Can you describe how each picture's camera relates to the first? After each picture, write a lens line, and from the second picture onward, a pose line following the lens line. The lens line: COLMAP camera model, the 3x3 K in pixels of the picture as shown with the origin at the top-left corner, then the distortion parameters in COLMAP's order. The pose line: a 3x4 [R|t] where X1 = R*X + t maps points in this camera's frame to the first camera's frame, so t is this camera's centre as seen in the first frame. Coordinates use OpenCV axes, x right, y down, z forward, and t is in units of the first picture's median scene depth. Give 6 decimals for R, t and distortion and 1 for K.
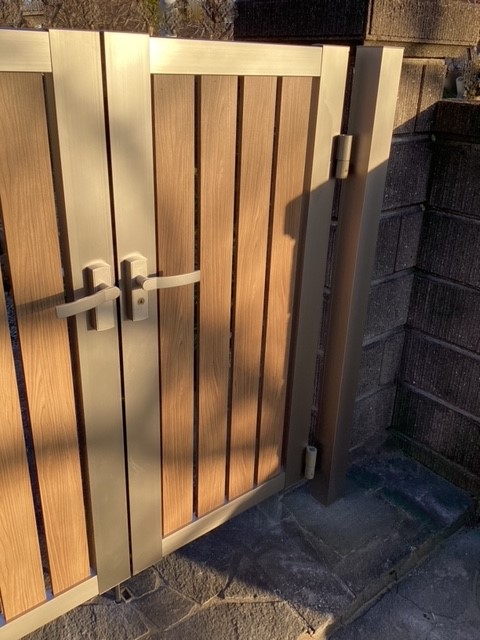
lens RADIAL K [[587.4, 0, 240.0], [0, 587.4, 320.0], [0, 0, 1]] dist [0.075362, -0.013569]
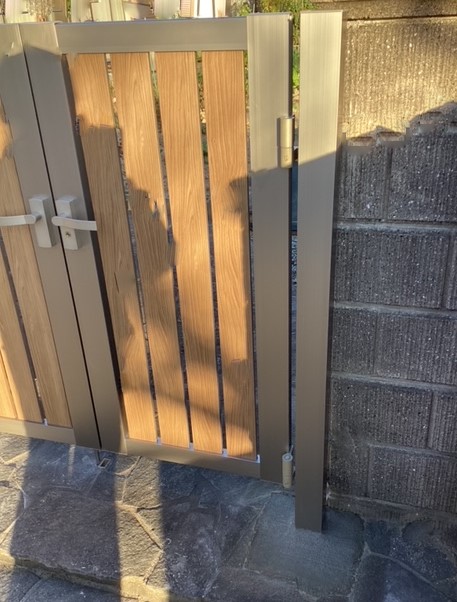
lens RADIAL K [[544.2, 0, 228.5], [0, 544.2, 301.0], [0, 0, 1]] dist [0.004220, 0.013236]
pose [[0.556404, 0.316644, -0.768213, 0.736497], [-0.286218, 0.940998, 0.180561, -0.158378], [0.780060, 0.119411, 0.614205, 0.428737]]
